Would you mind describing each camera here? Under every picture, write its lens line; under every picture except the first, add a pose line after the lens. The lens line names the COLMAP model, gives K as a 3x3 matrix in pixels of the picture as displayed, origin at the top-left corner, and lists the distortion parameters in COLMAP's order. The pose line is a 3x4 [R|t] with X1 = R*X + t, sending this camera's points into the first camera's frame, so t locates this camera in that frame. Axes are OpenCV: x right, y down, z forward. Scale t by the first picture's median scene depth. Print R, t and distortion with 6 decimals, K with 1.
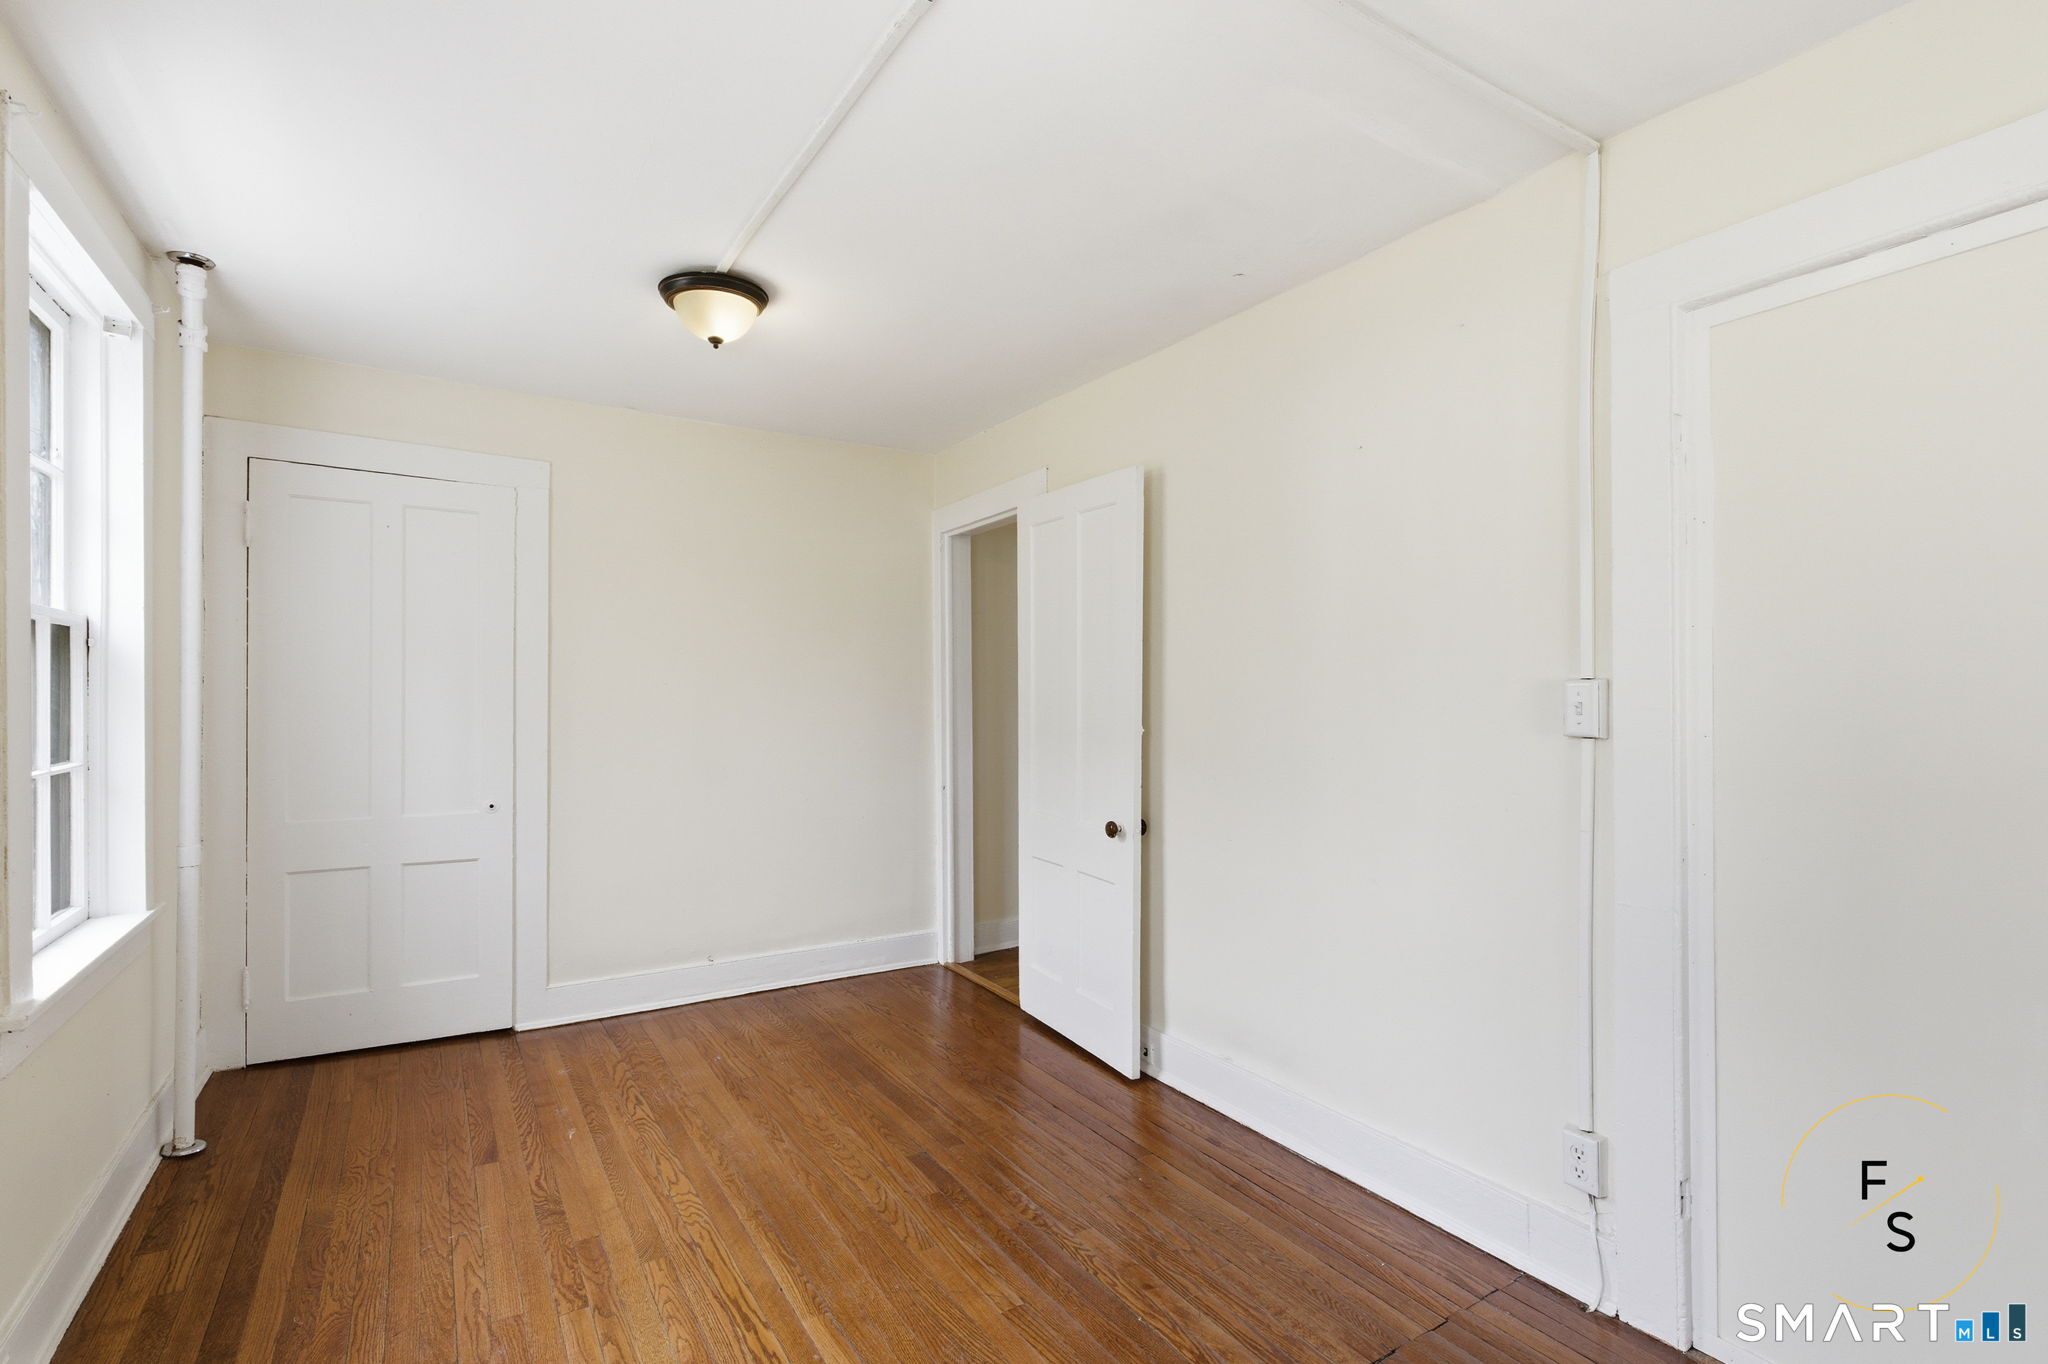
lens RADIAL K [[944.6, 0, 991.0], [0, 944.6, 683.5], [0, 0, 1]] dist [0.000136, -0.000855]
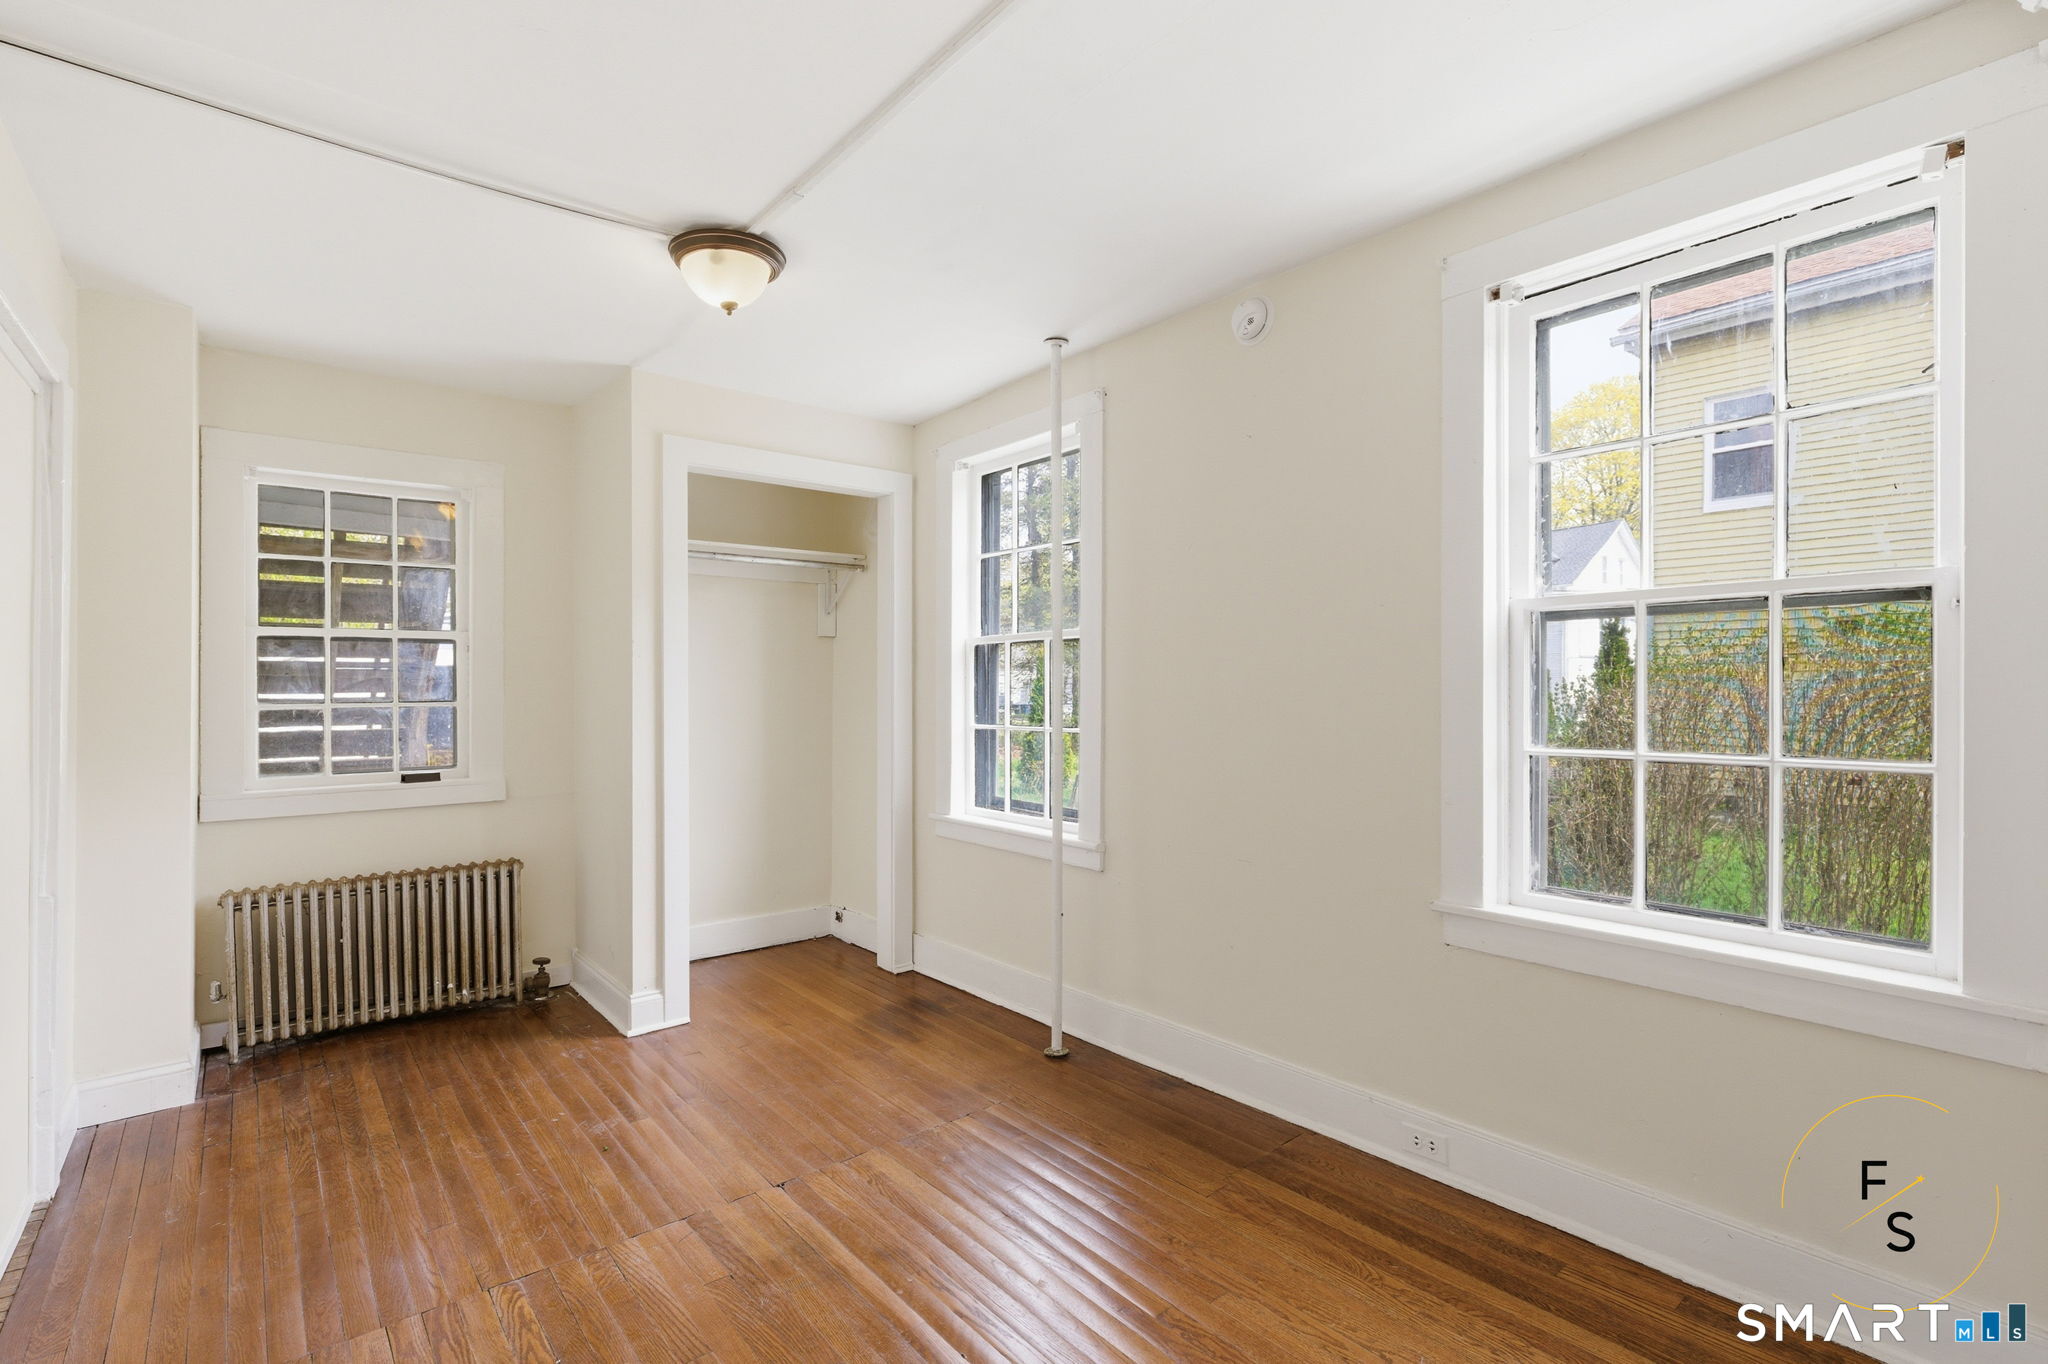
lens RADIAL K [[944.6, 0, 1010.2], [0, 944.6, 688.4], [0, 0, 1]] dist [0.000136, -0.000855]
pose [[-0.992743, 0.008319, -0.119968, -0.131441], [0.009221, 0.999933, -0.006967, 0.018667], [0.119902, -0.008023, -0.992753, 1.484180]]
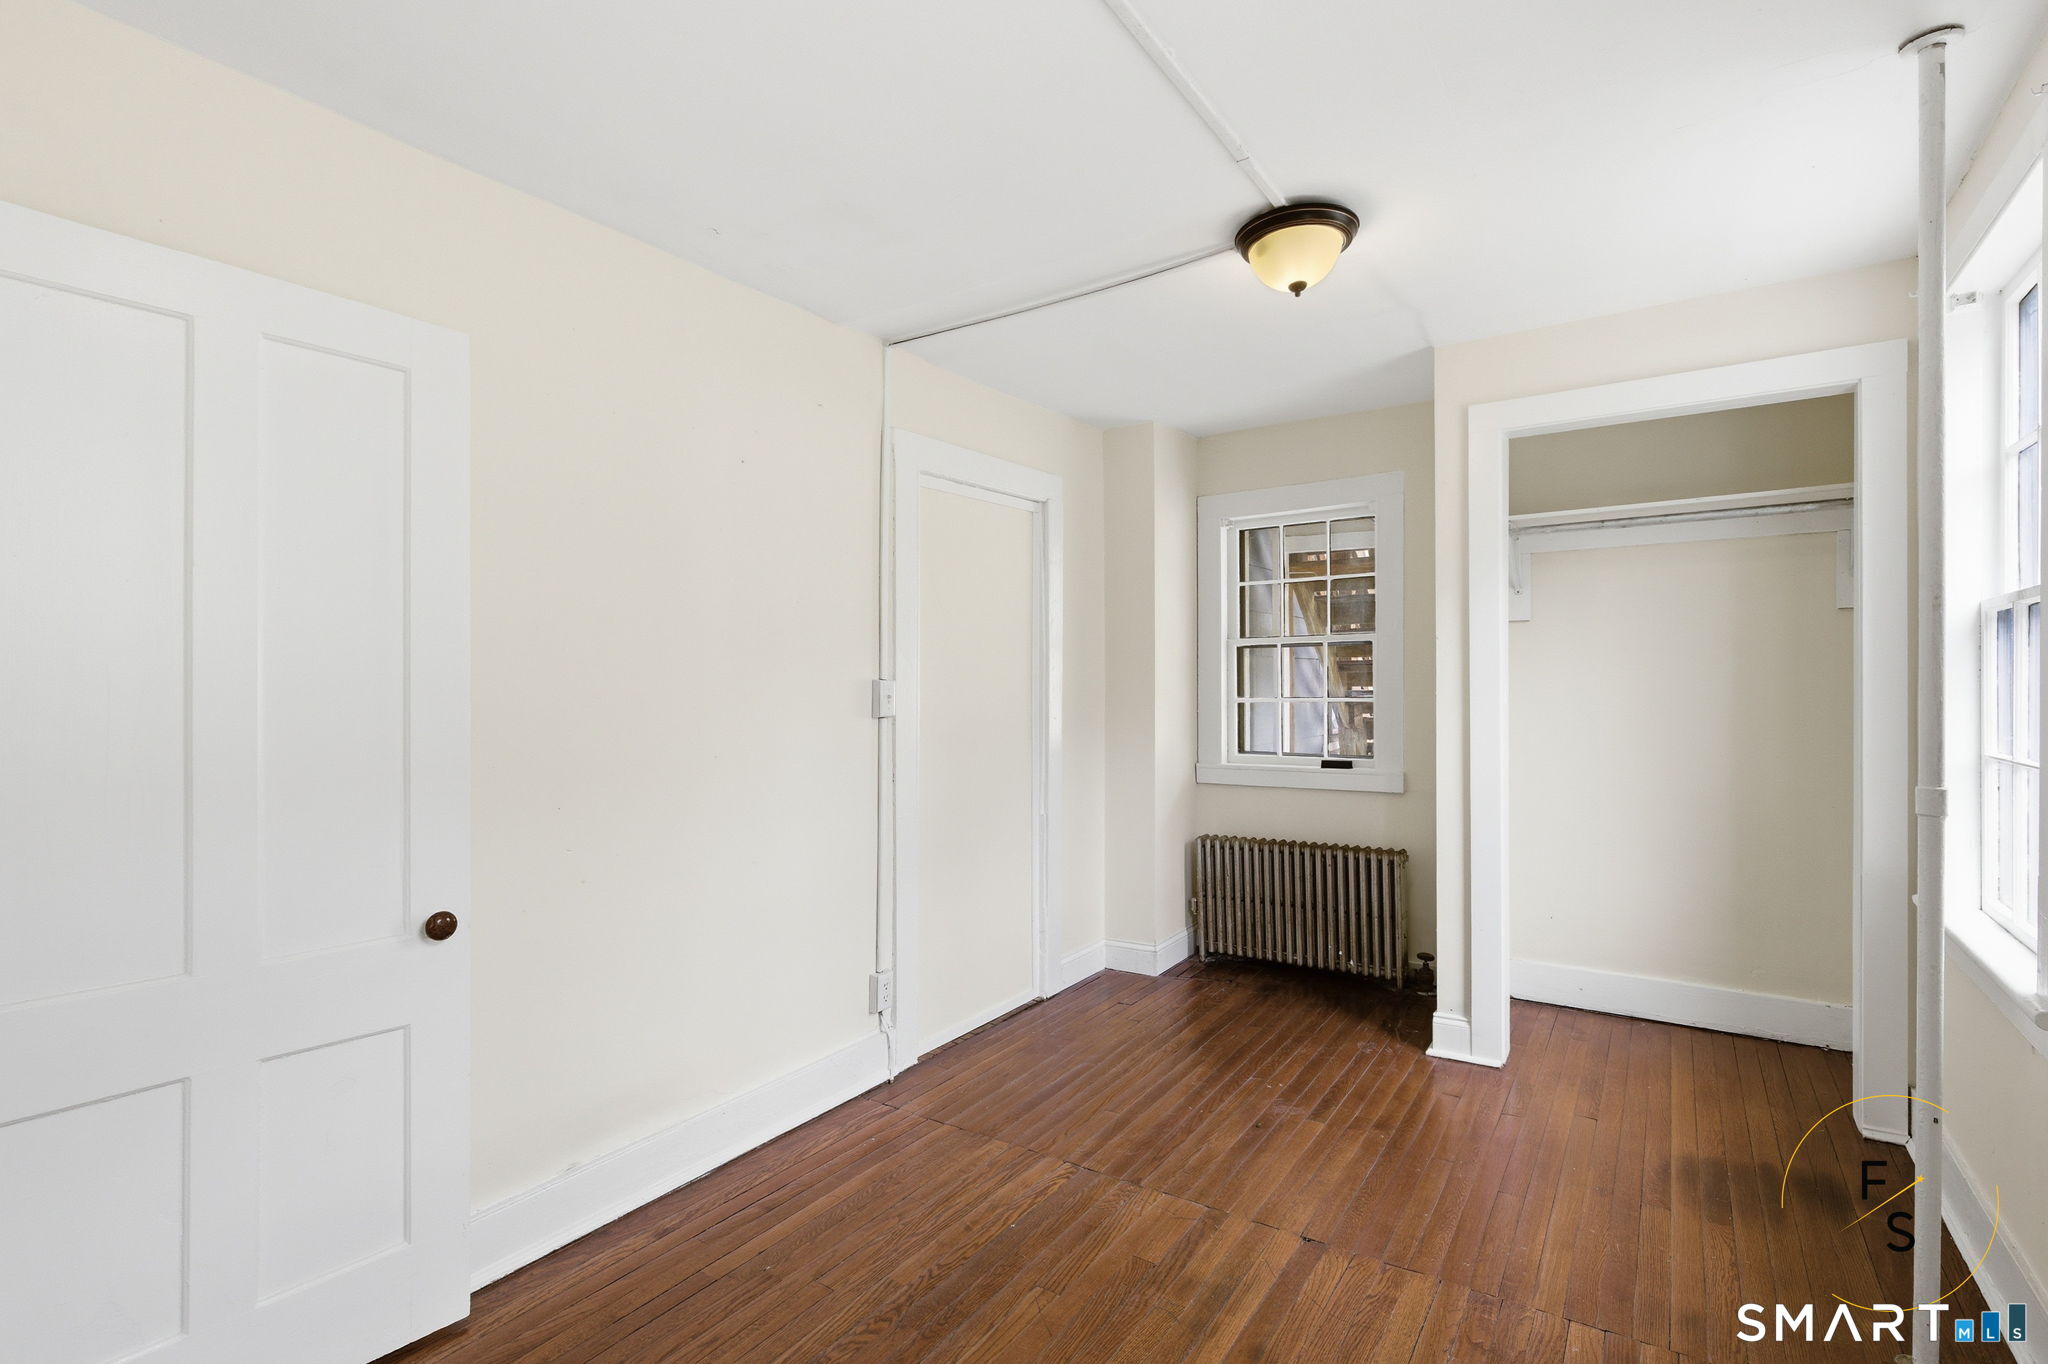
lens RADIAL K [[944.6, 0, 1026.1], [0, 944.6, 685.6], [0, 0, 1]] dist [0.000136, -0.000855]
pose [[-0.414628, 0.005272, 0.909976, -0.689297], [0.002330, 0.999986, -0.004732, 0.006557], [-0.909988, 0.000158, -0.414634, 1.103996]]
